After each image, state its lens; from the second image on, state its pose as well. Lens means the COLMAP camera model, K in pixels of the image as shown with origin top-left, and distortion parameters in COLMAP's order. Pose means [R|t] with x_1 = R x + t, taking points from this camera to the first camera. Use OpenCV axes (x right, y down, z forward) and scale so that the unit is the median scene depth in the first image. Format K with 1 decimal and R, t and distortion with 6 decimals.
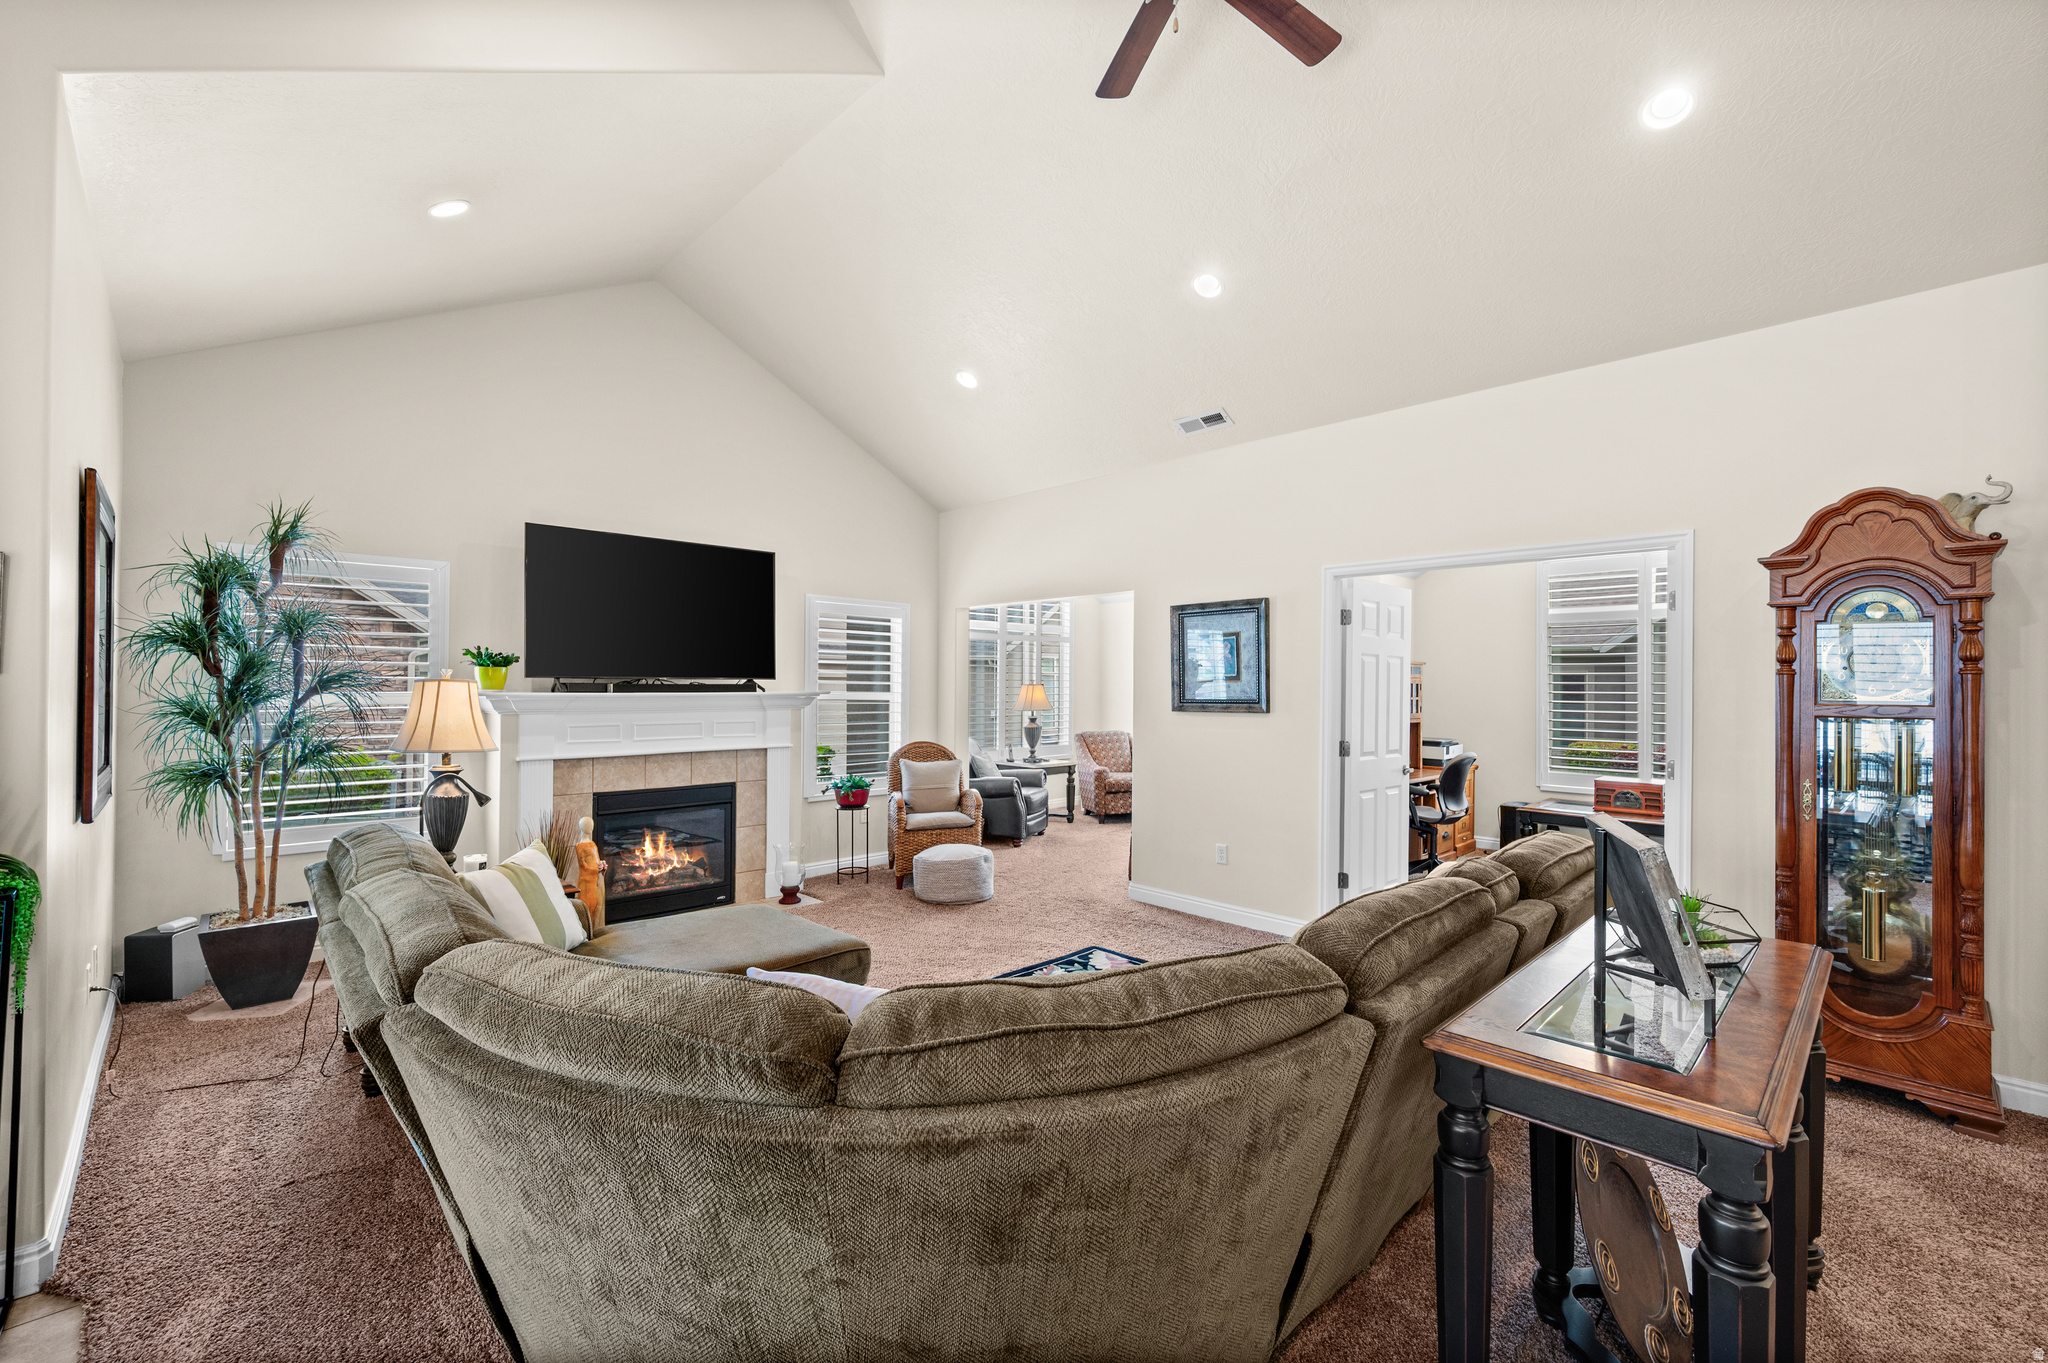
lens RADIAL K [[867.9, 0, 1031.3], [0, 867.9, 679.6], [0, 0, 1]] dist [0.001562, -0.000200]
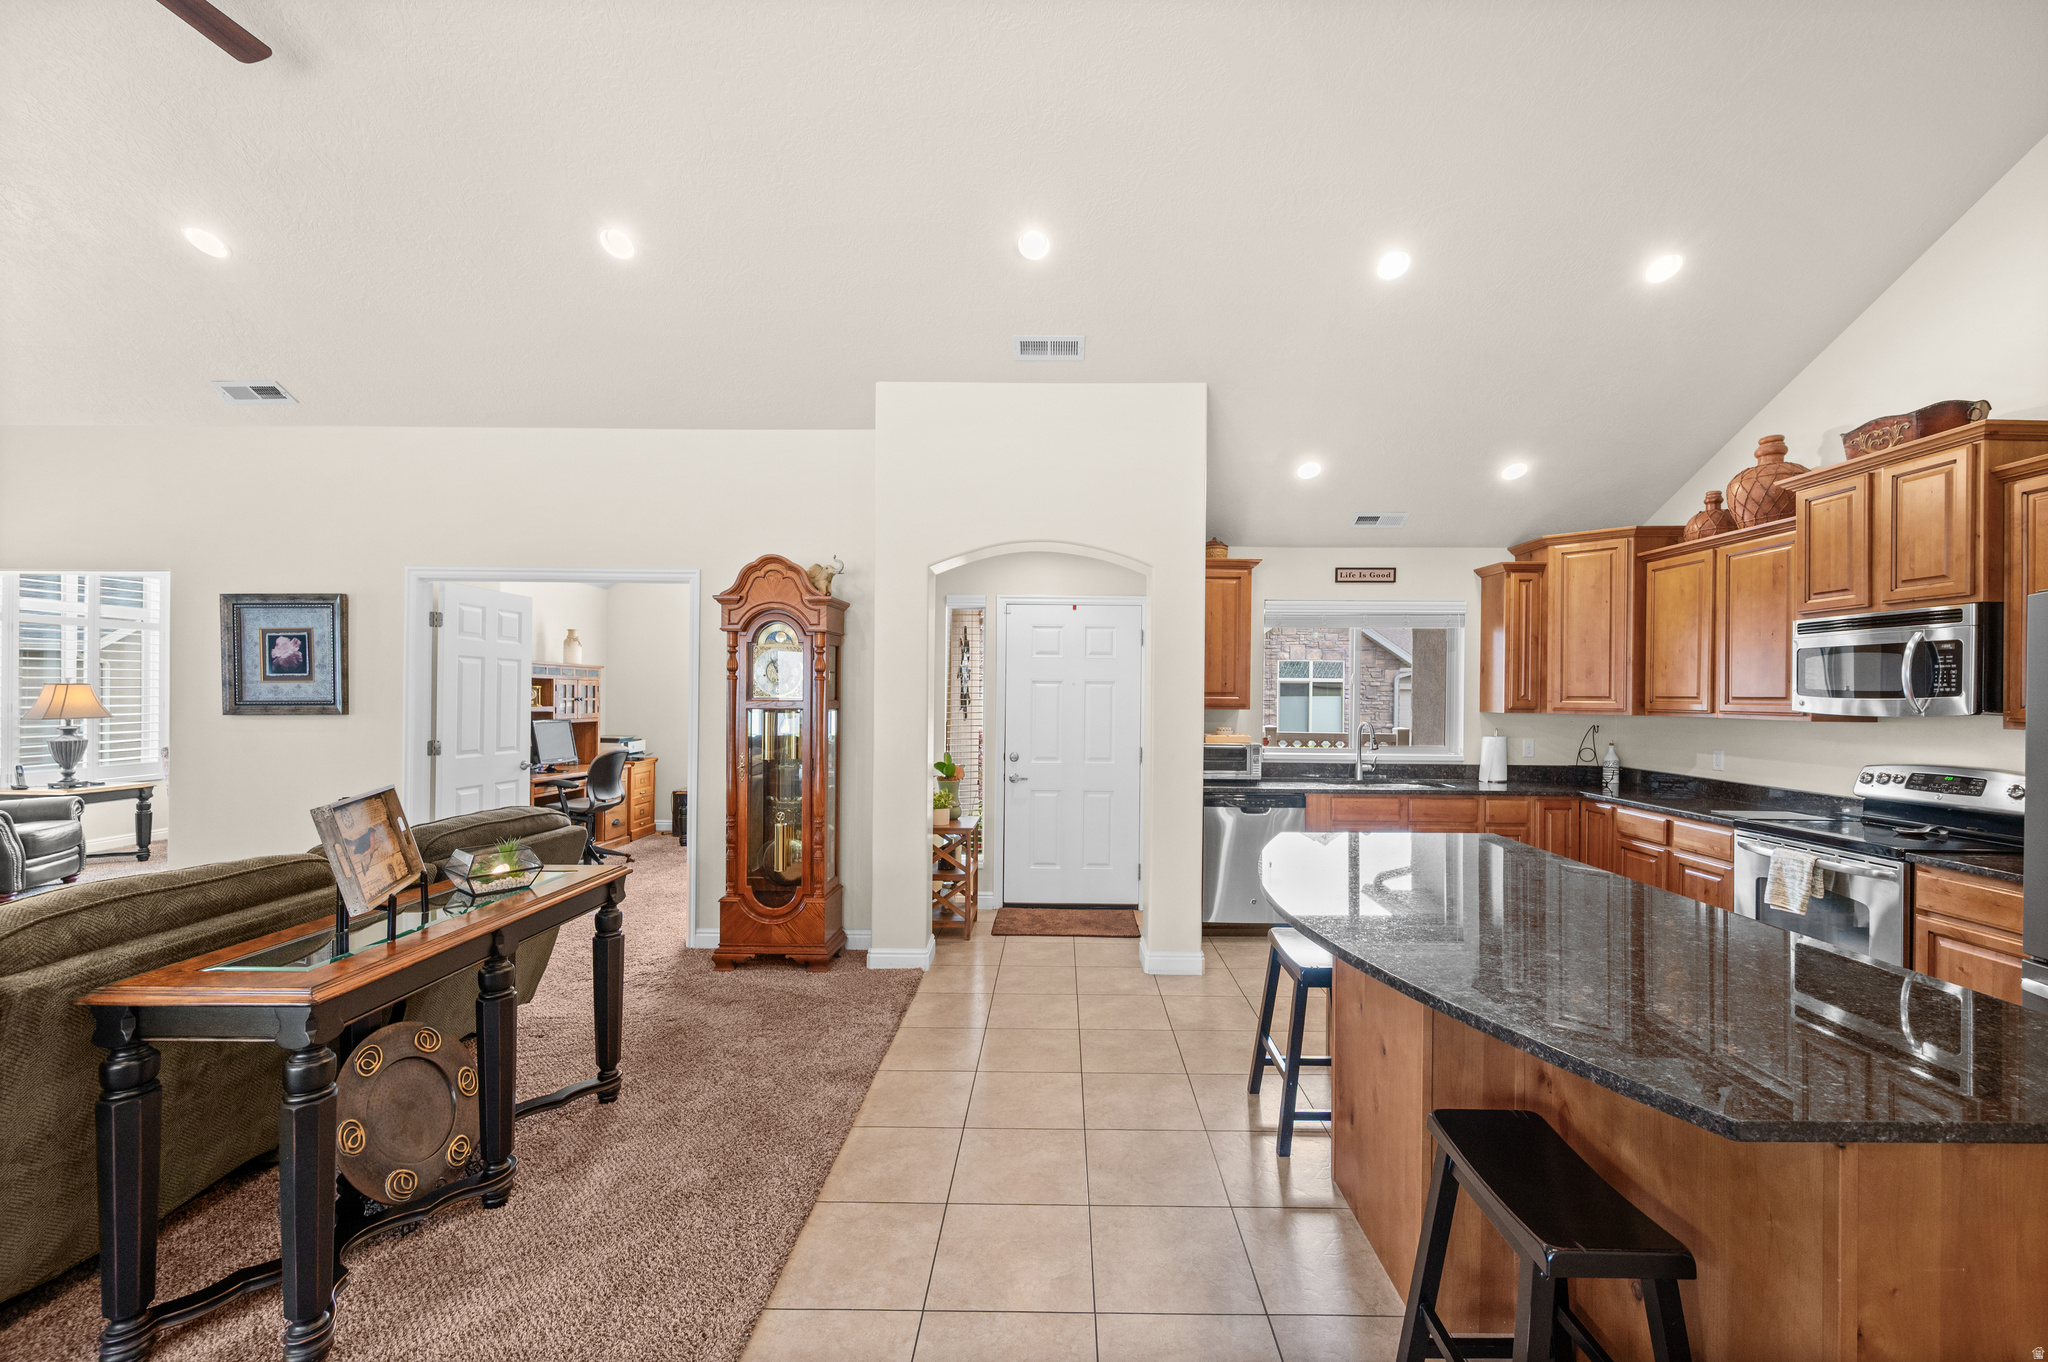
lens RADIAL K [[811.5, 0, 1059.3], [0, 811.5, 698.3], [0, 0, 1]] dist [-0.002663, 0.000321]
pose [[0.701400, -0.004164, 0.712755, 0.183740], [-0.008537, 0.999862, 0.014243, 0.000868], [-0.712716, -0.016075, 0.701268, -0.185575]]
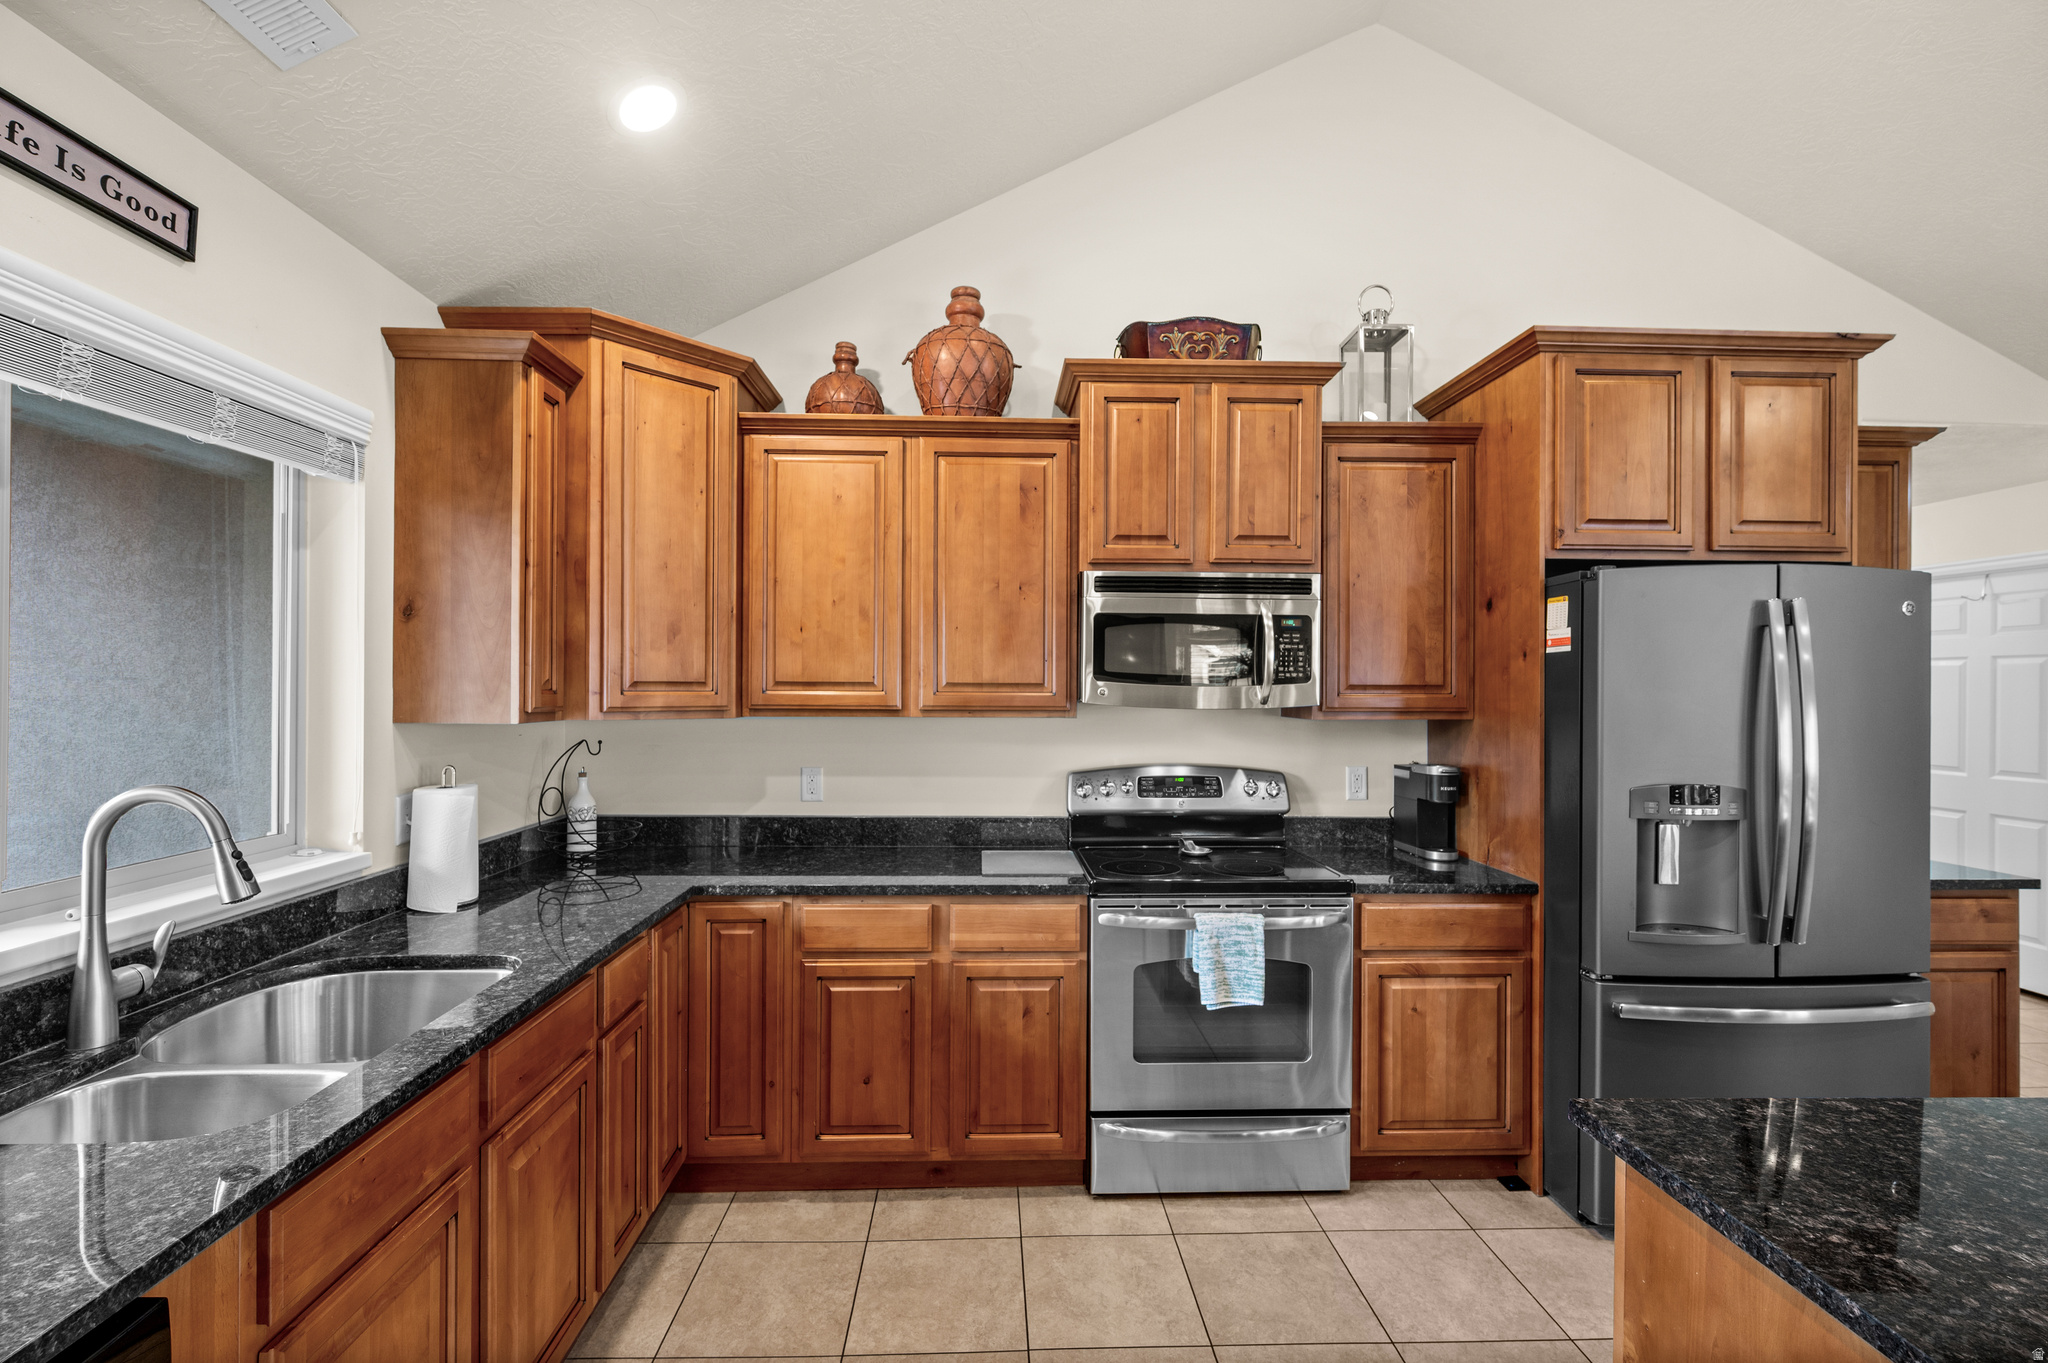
lens RADIAL K [[867.9, 0, 966.7], [0, 867.9, 691.3], [0, 0, 1]] dist [0.001562, -0.000200]
pose [[-0.732540, -0.014470, 0.680570, 0.835459], [-0.013879, 0.999884, 0.006321, 0.006719], [-0.680582, -0.004816, -0.732656, 0.278603]]
